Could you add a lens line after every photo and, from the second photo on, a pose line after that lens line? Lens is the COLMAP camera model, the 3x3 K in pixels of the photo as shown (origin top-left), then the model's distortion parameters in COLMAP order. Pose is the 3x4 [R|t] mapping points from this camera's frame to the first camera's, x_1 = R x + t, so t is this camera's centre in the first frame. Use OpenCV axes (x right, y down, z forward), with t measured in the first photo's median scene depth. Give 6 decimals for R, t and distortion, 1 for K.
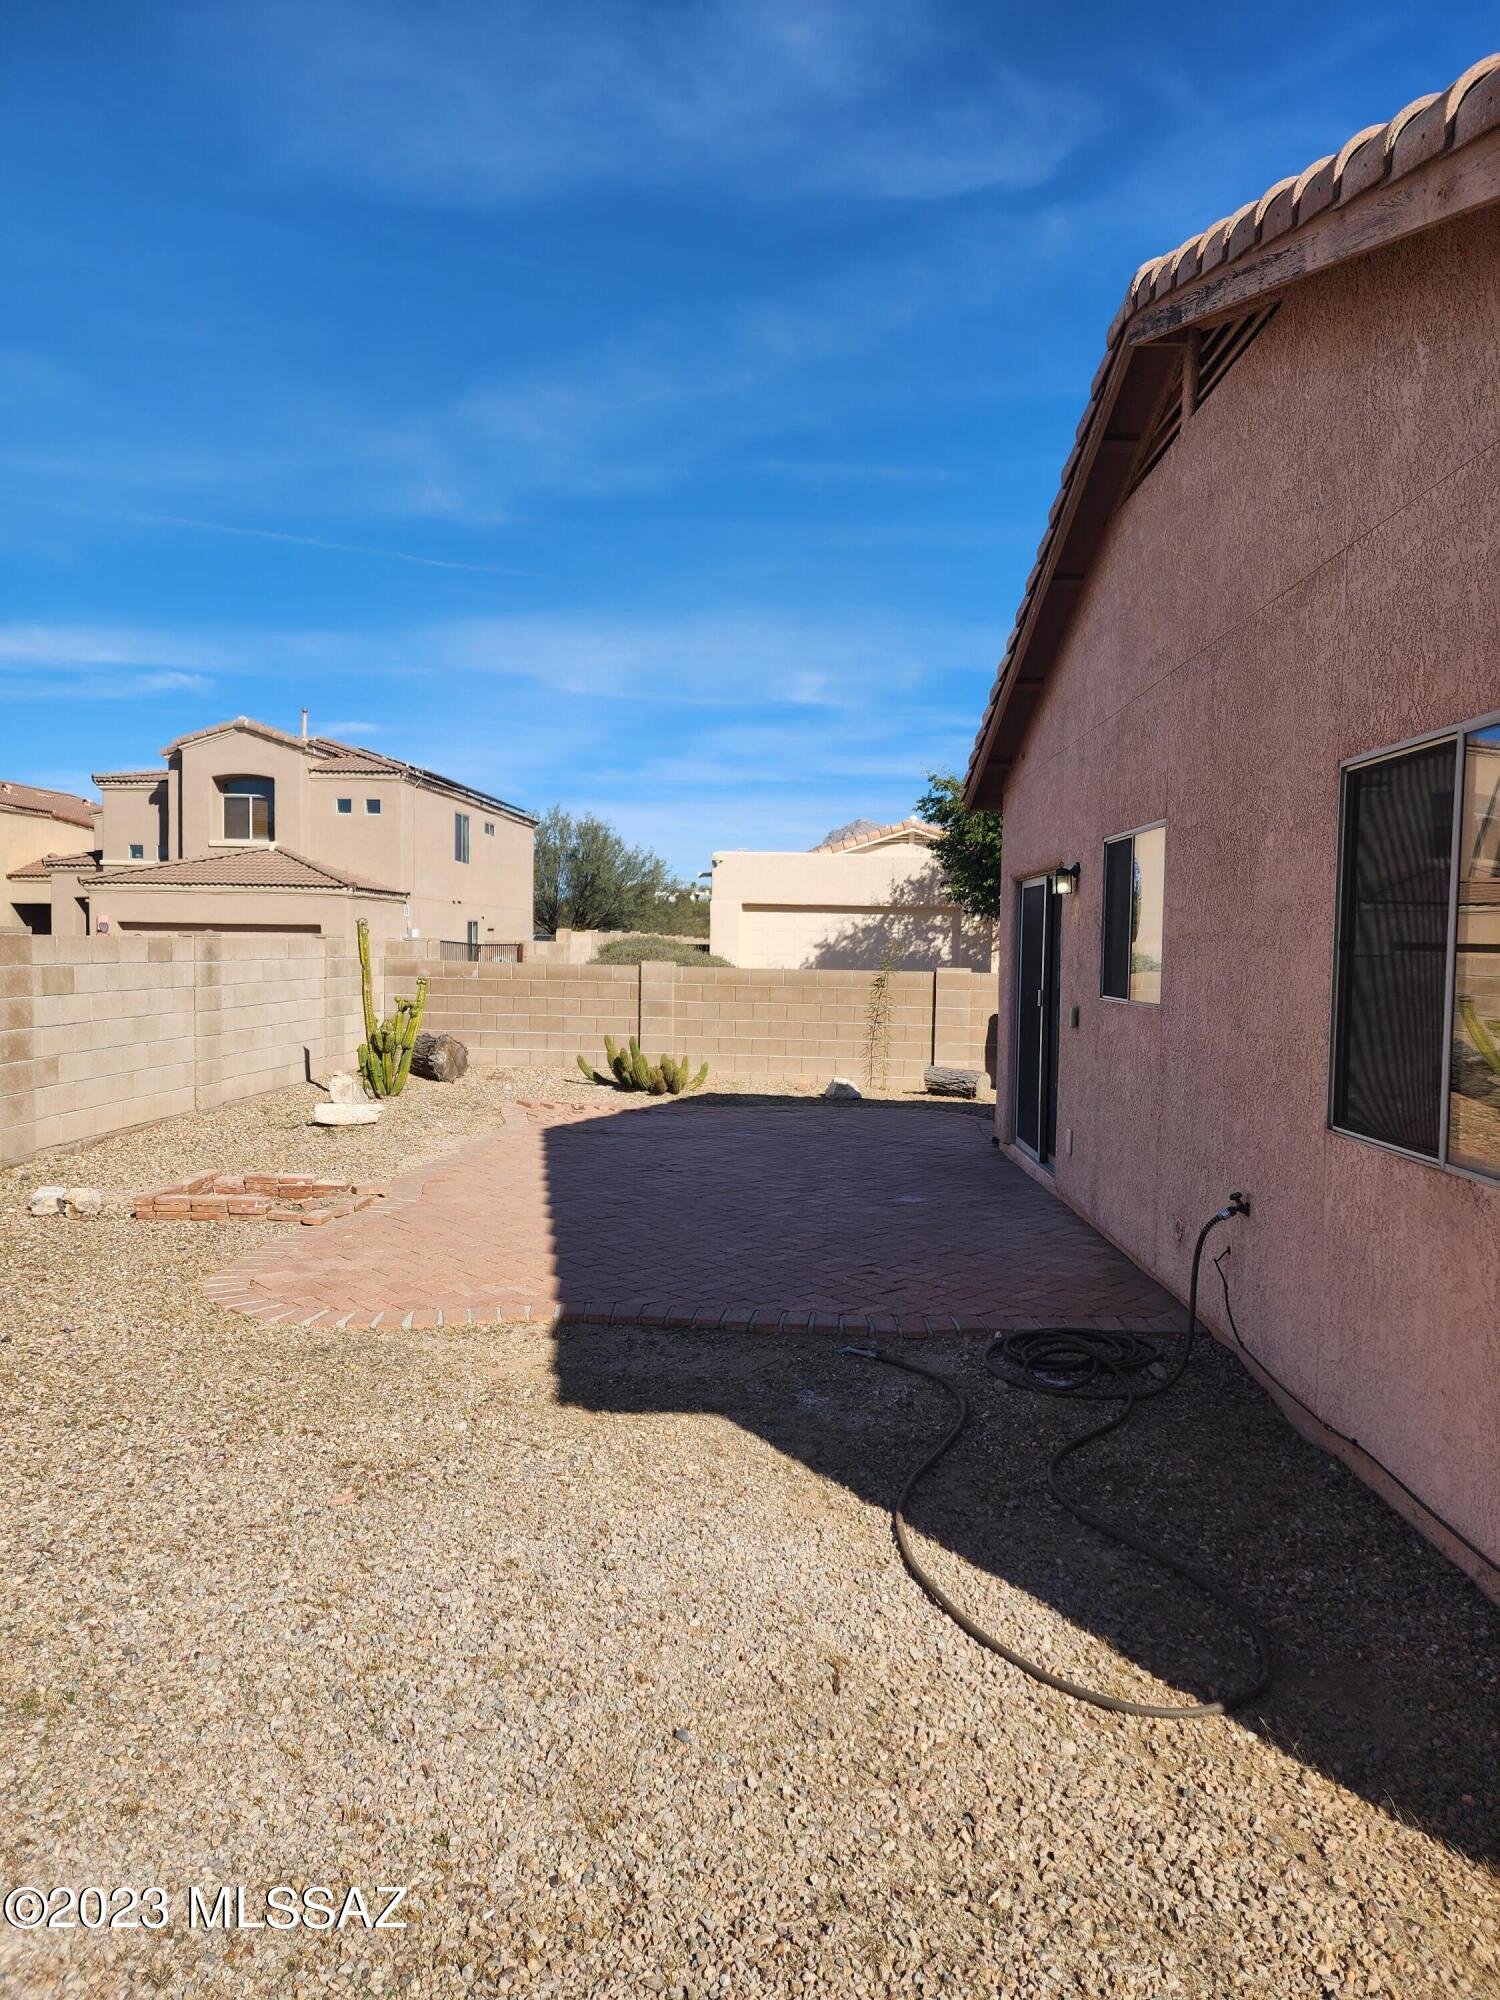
lens RADIAL K [[1345.0, 0, 751.8], [0, 1345.0, 1012.0], [0, 0, 1]] dist [0.082220, -0.075927]
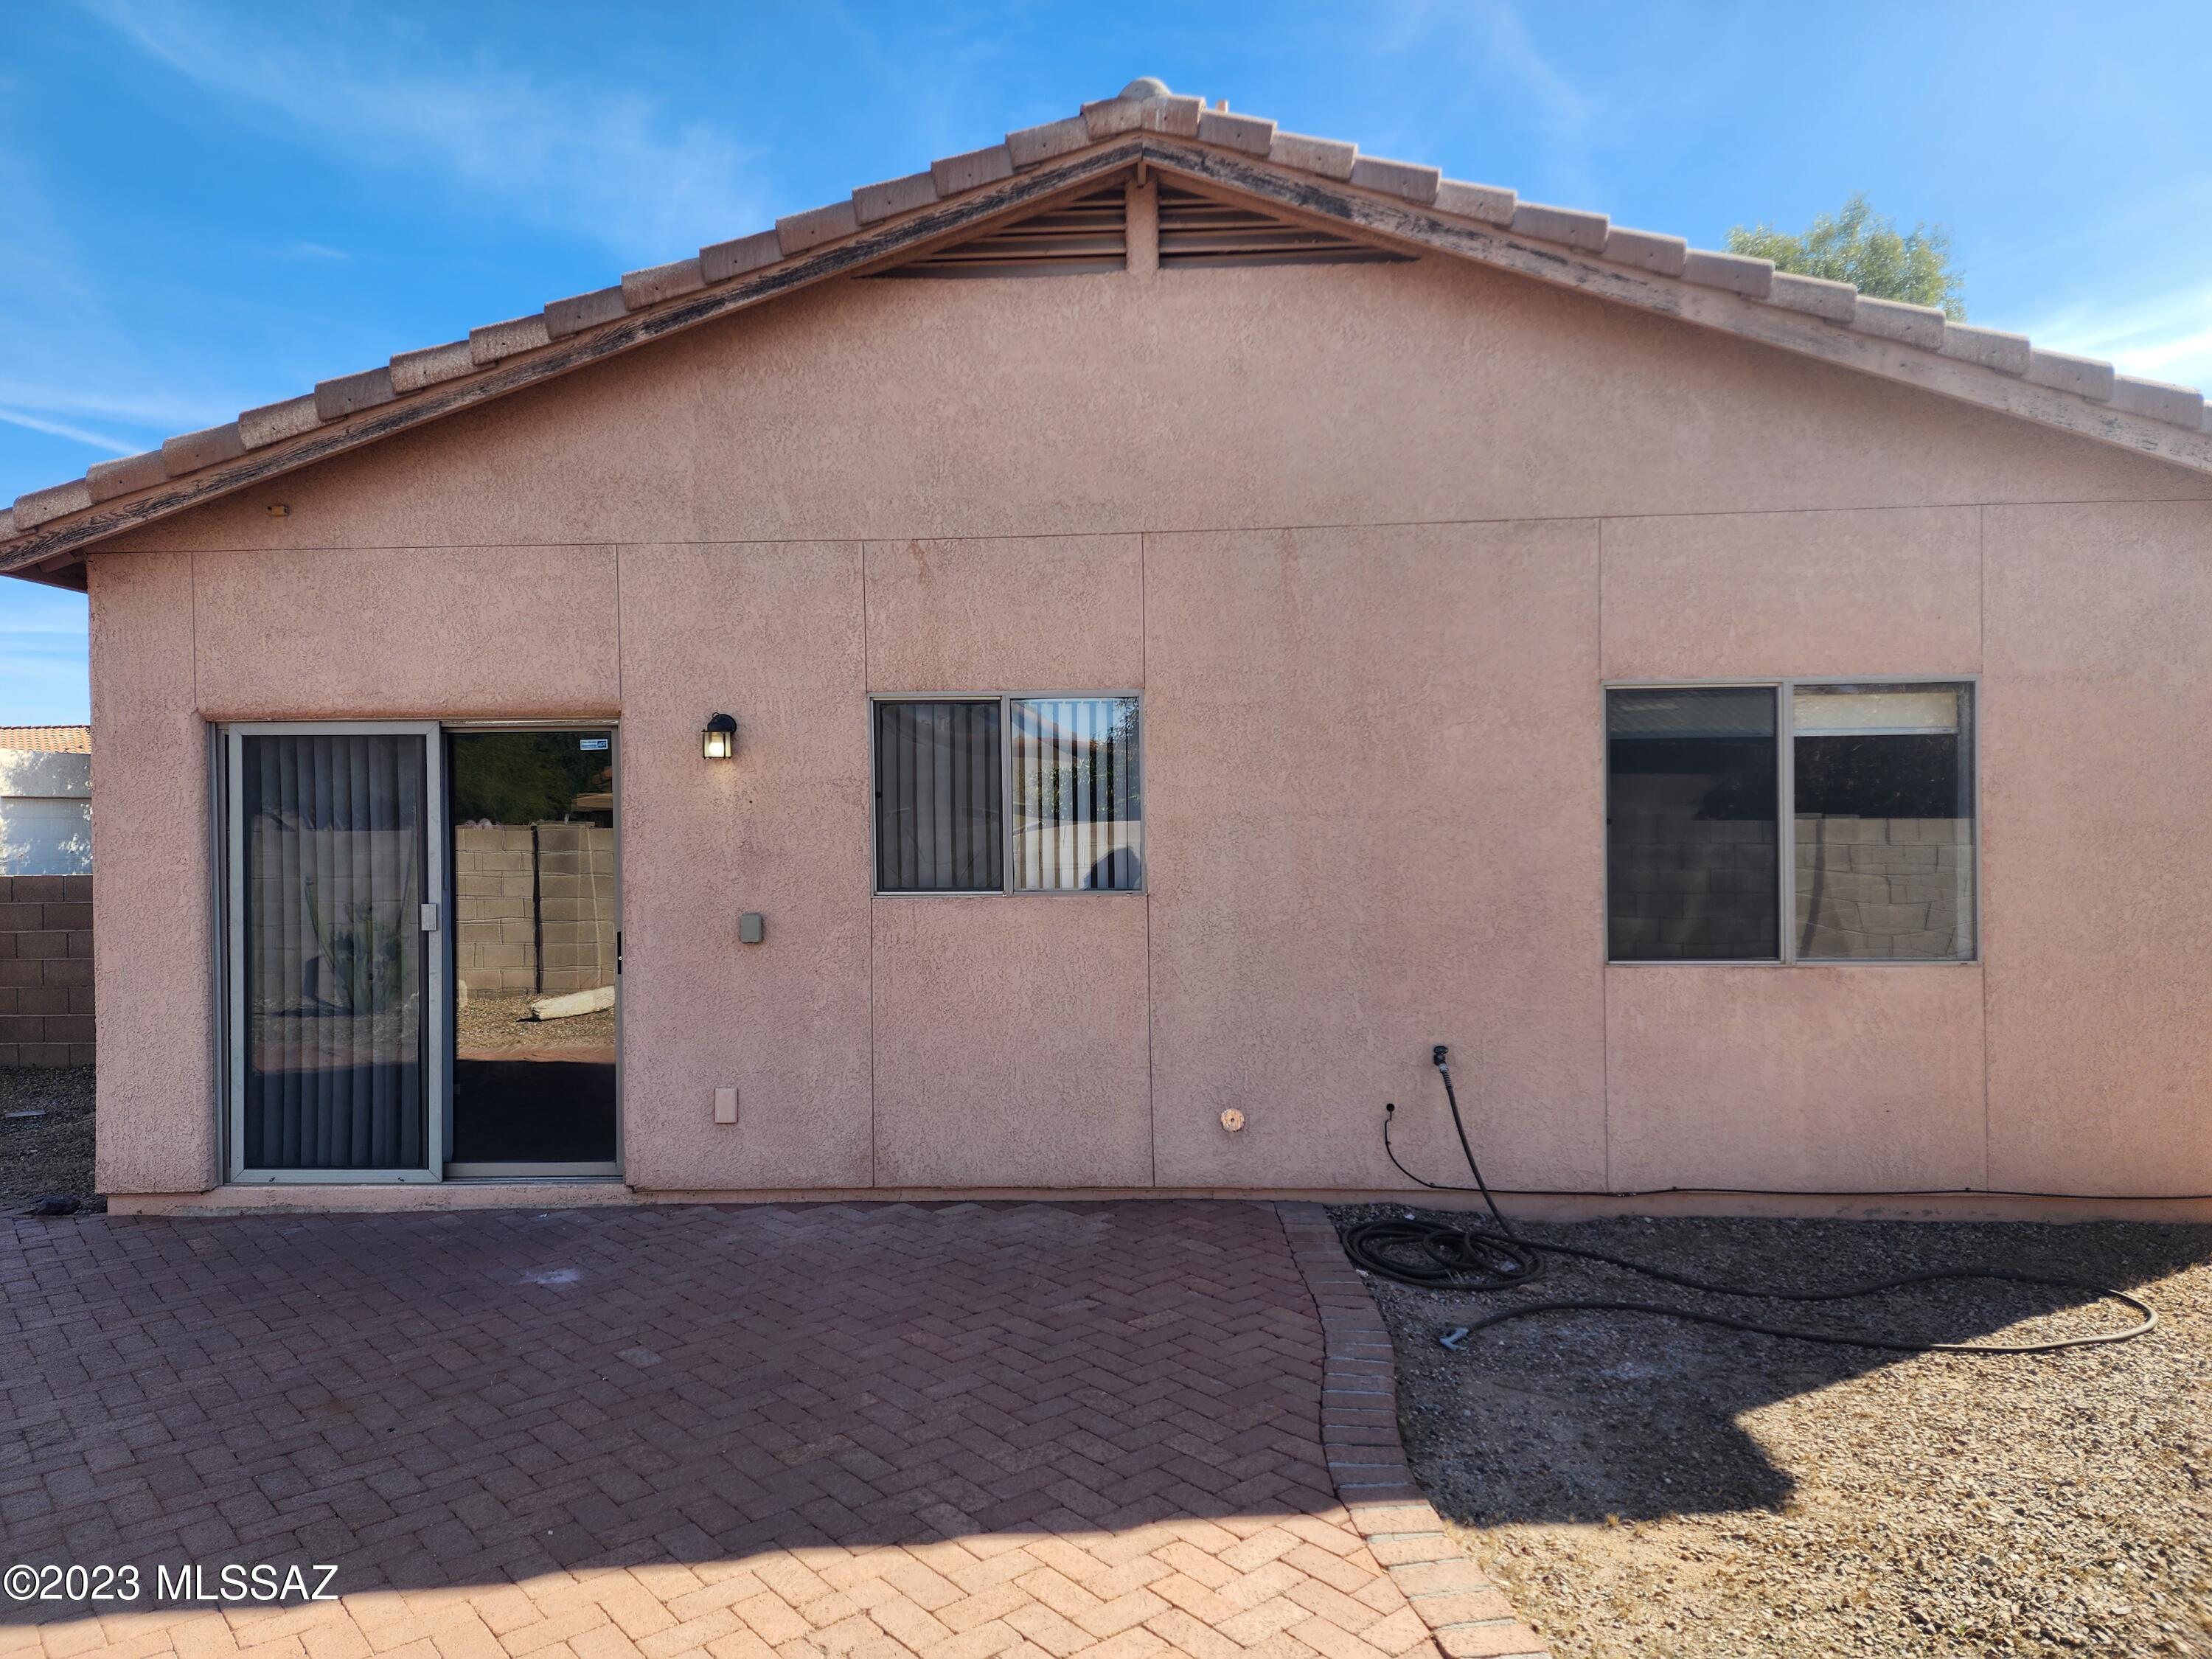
lens RADIAL K [[1487.6, 0, 1078.6], [0, 1487.6, 822.9], [0, 0, 1]] dist [0.082220, -0.075927]
pose [[0.030965, -0.026050, 0.999181, -0.306675], [0.060488, 0.997877, 0.024142, -0.033984], [-0.997689, 0.059691, 0.032475, 0.440303]]
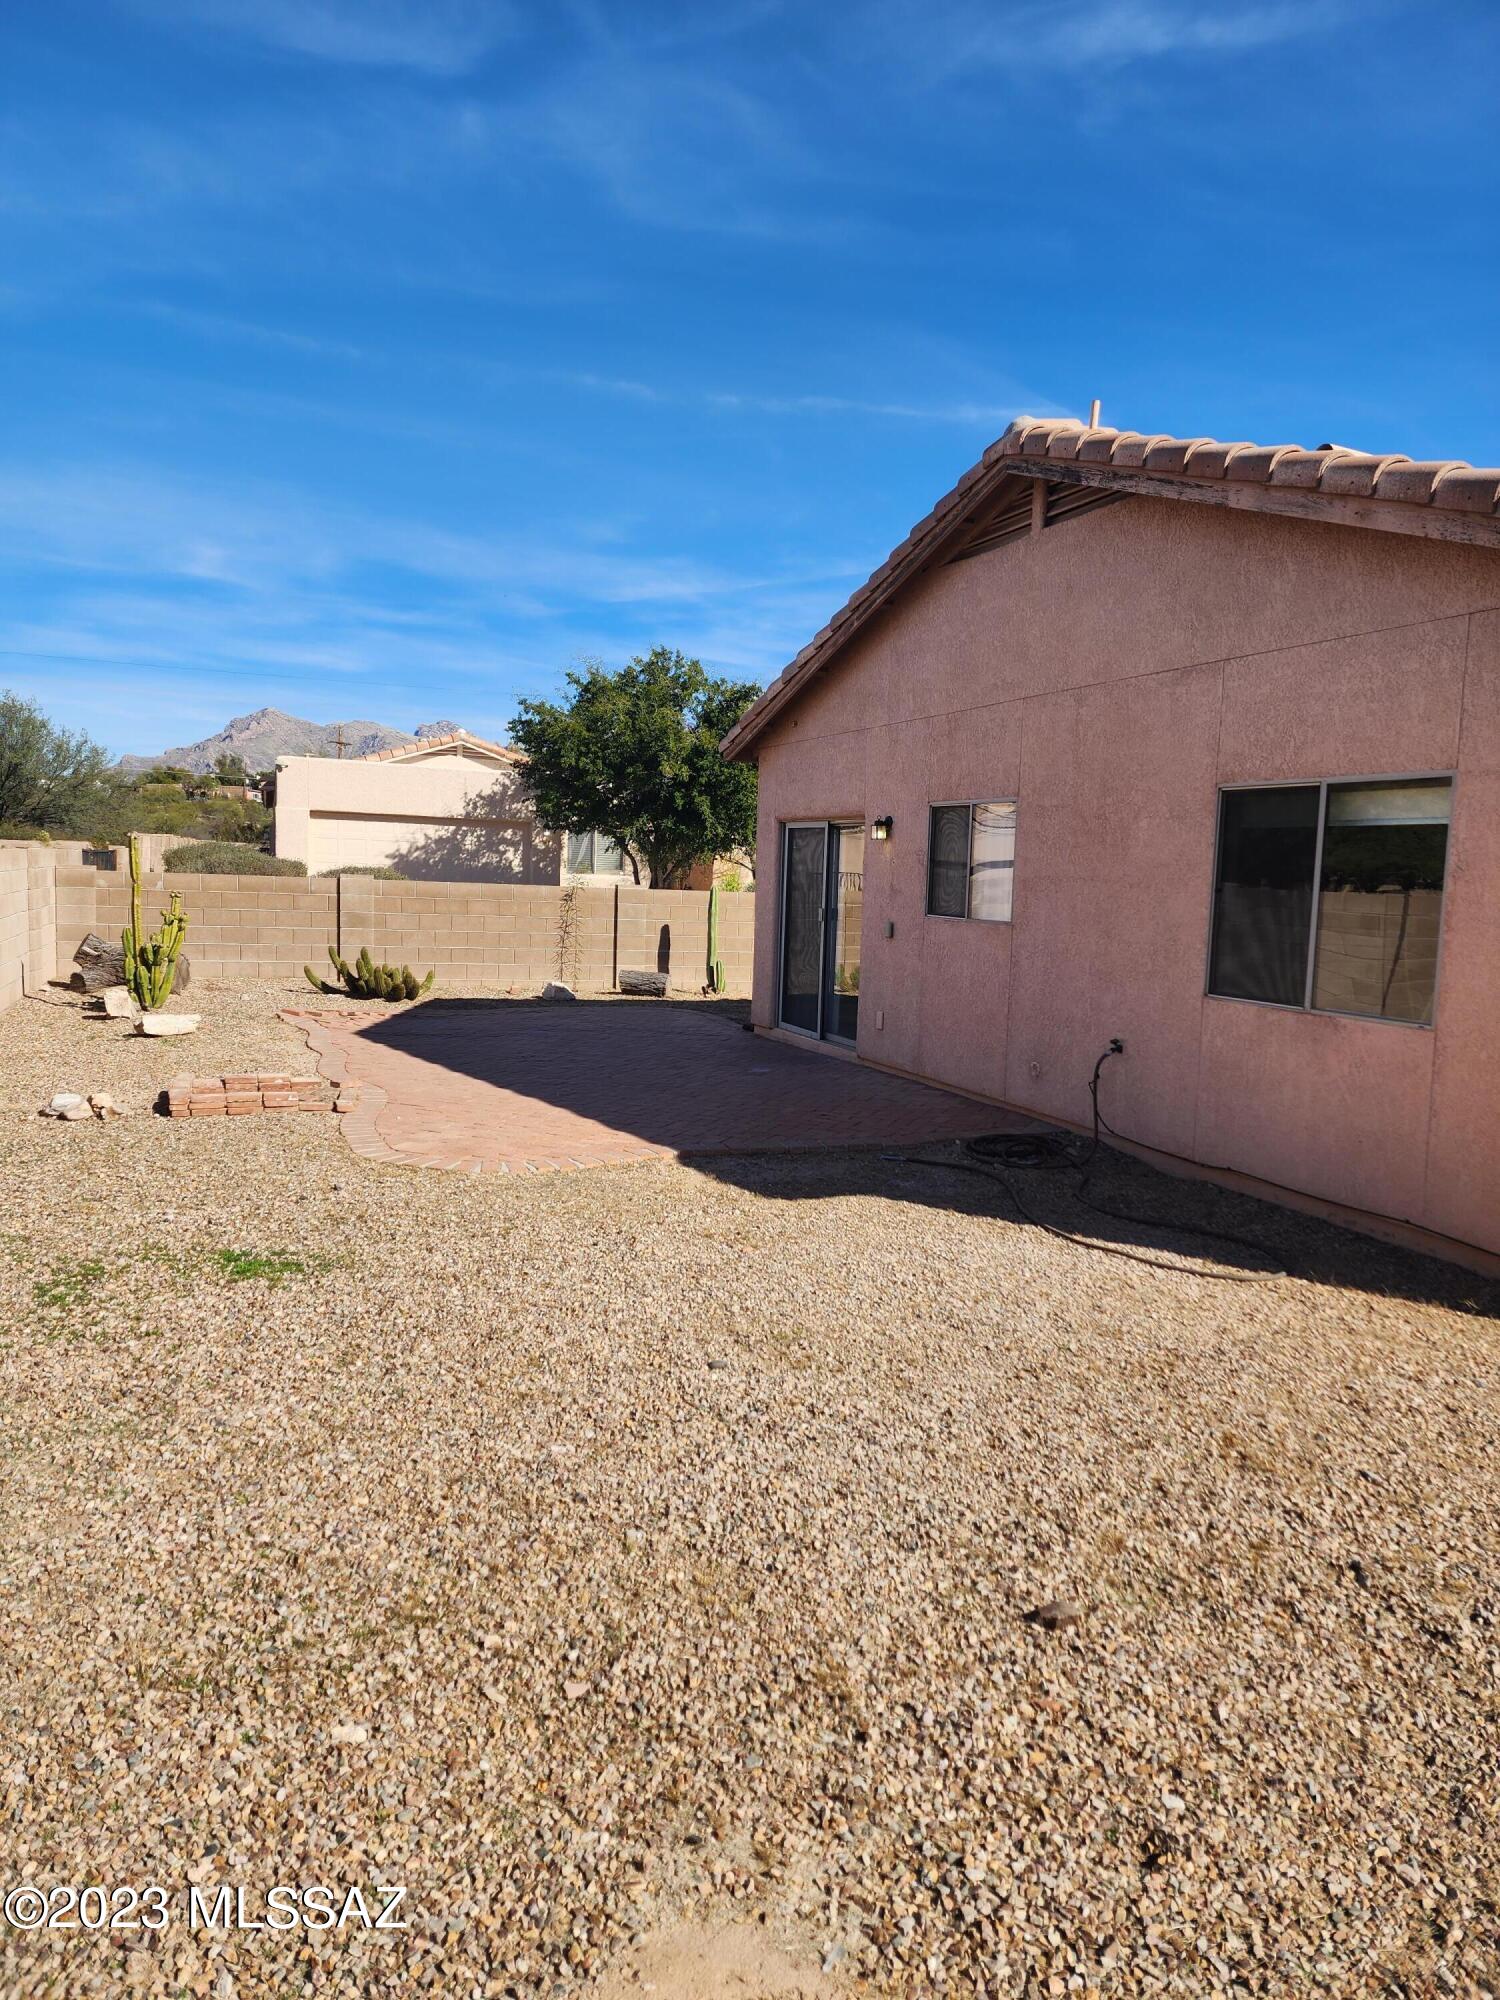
lens RADIAL K [[1345.0, 0, 759.7], [0, 1345.0, 987.6], [0, 0, 1]] dist [0.082220, -0.075927]
pose [[0.909100, -0.023429, 0.415919, -0.248485], [0.001806, 0.998629, 0.052306, -0.004984], [-0.416575, -0.046800, 0.907896, -0.102182]]
